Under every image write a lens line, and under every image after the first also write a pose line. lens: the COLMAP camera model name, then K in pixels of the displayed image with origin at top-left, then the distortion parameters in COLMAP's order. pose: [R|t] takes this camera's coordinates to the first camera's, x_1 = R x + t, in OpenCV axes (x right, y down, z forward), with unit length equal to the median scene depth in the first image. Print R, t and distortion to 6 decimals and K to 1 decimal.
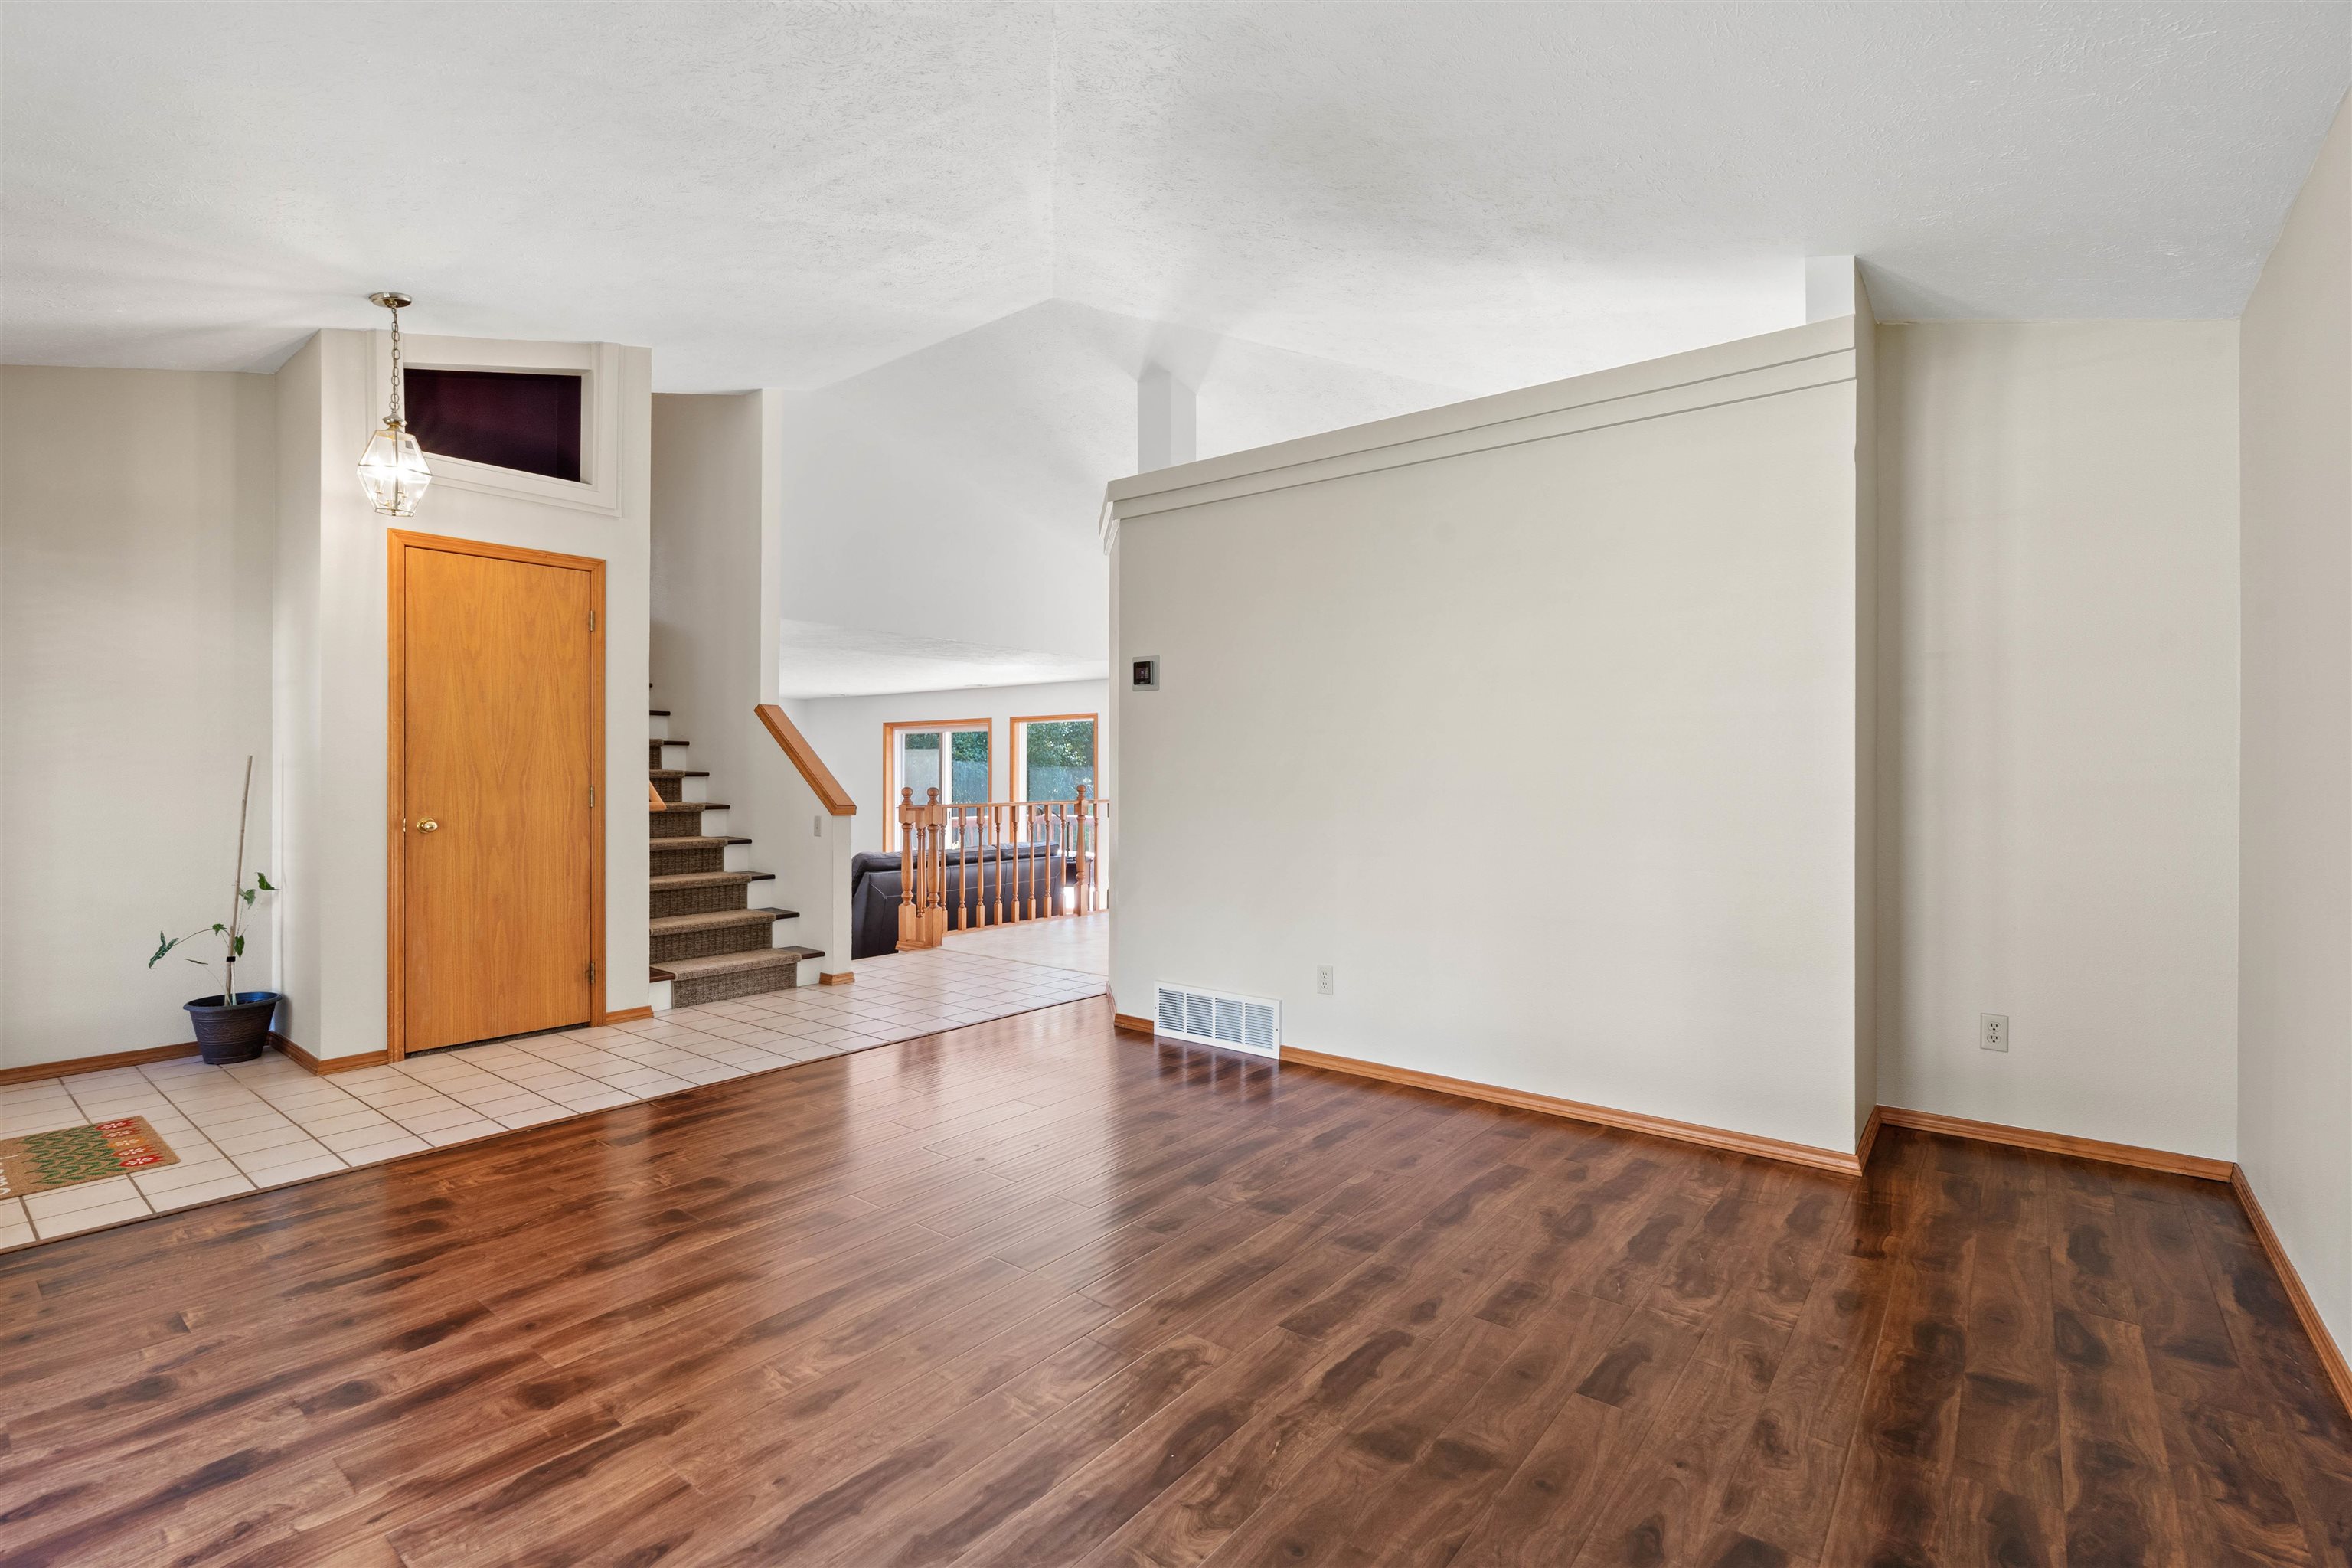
lens RADIAL K [[1077.2, 0, 1176.4], [0, 1077.2, 777.6], [0, 0, 1]] dist [-0.003967, -0.001246]
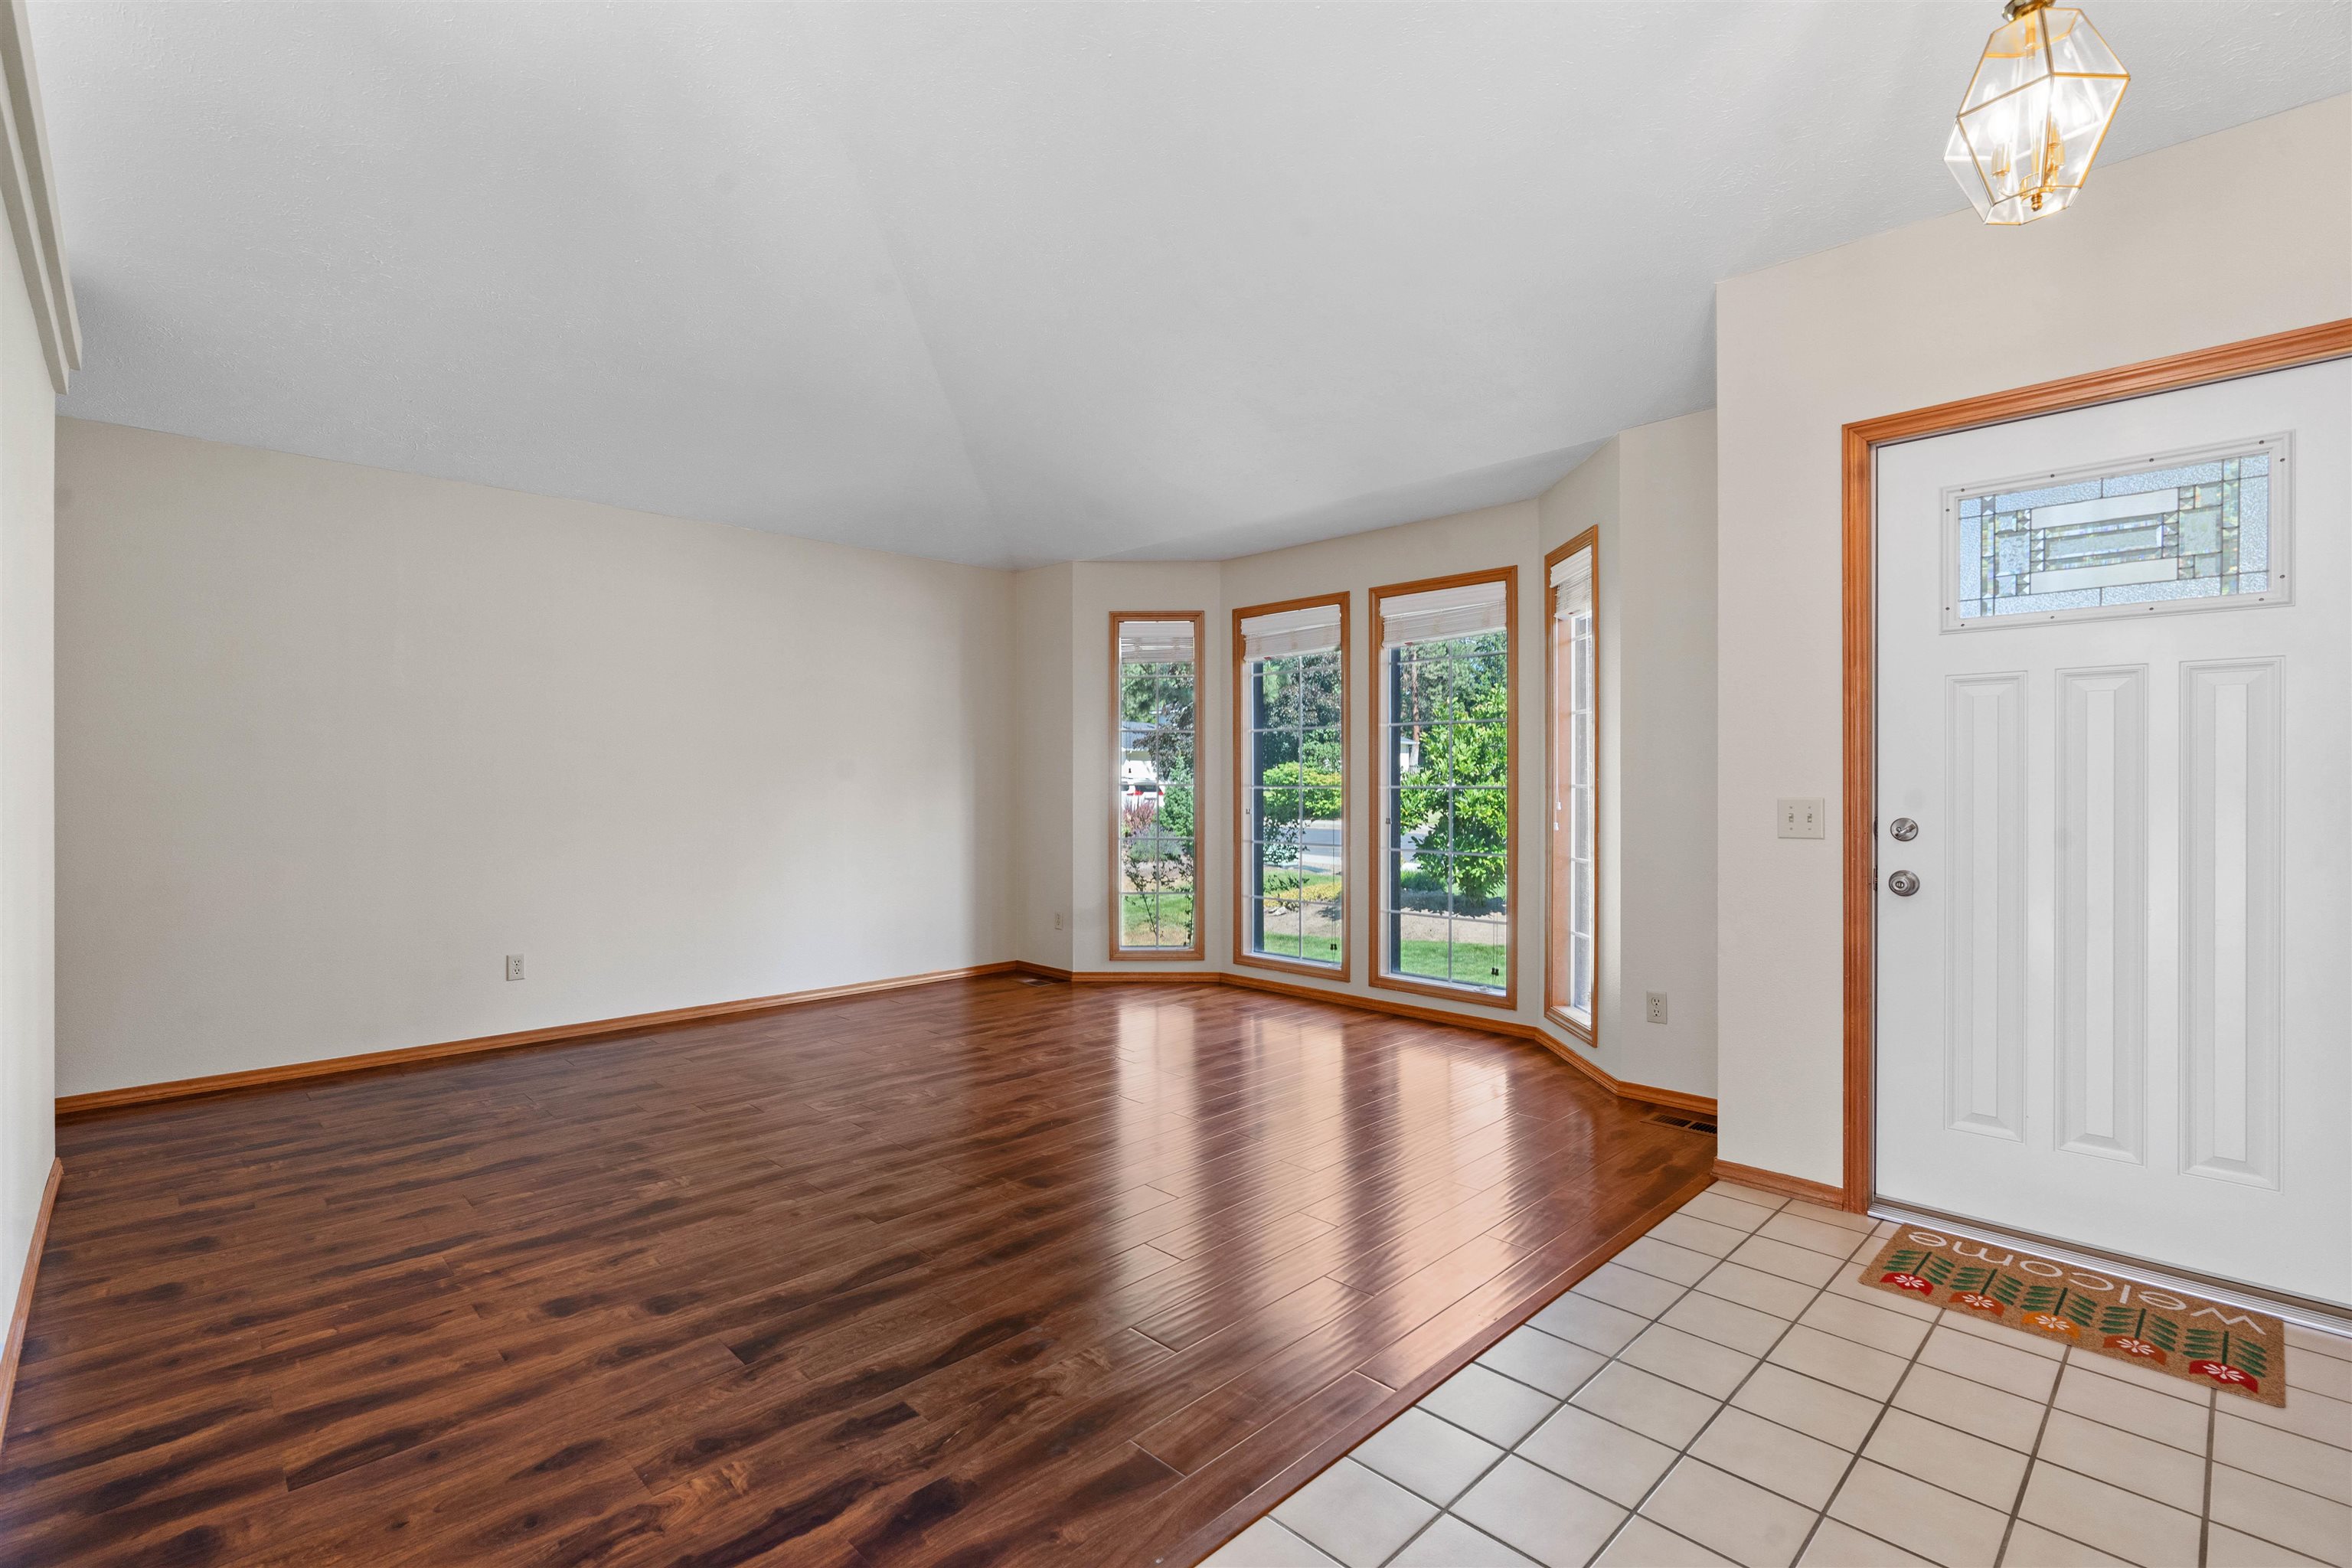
lens RADIAL K [[1077.2, 0, 1174.6], [0, 1077.2, 782.7], [0, 0, 1]] dist [-0.003967, -0.001246]
pose [[-0.992943, -0.003543, 0.118536, -0.567171], [-0.003260, 0.999991, 0.002585, -0.010244], [-0.118544, 0.002181, -0.992946, 1.983806]]
